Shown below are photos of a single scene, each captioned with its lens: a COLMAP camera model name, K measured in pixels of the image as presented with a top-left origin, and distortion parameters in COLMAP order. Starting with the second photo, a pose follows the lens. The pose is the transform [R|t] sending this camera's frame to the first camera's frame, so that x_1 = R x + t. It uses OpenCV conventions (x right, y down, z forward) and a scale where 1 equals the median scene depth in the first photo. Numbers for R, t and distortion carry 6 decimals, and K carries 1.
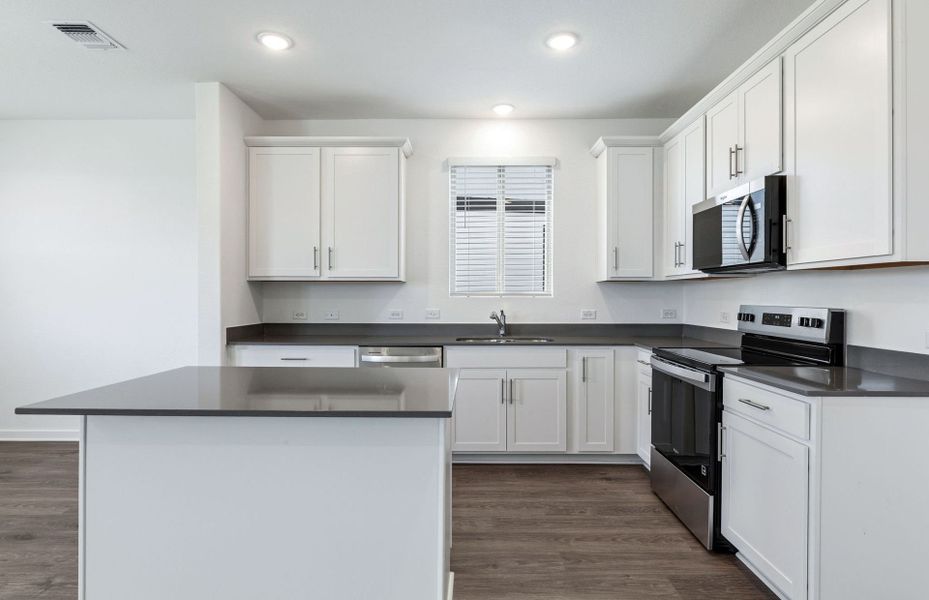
lens RADIAL K [[459.6, 0, 460.2], [0, 459.6, 301.2], [0, 0, 1]] dist [0.004041, 0.000794]
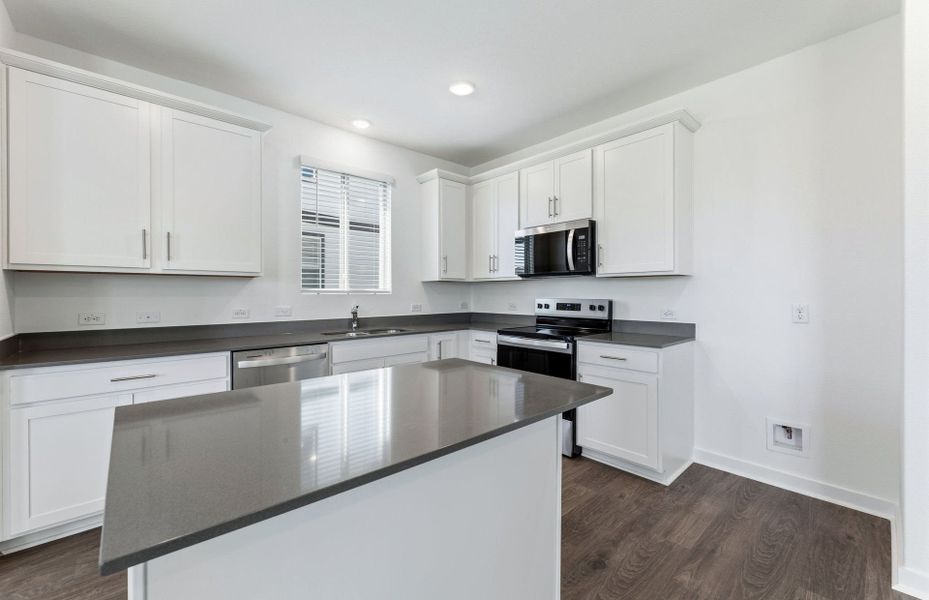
lens RADIAL K [[369.5, 0, 452.8], [0, 369.5, 297.7], [0, 0, 1]] dist [-0.000560, -0.000101]
pose [[0.750772, -0.009827, 0.660488, -0.336113], [0.008866, 0.999949, 0.004799, -0.001749], [-0.660502, 0.002253, 0.750821, 0.192707]]
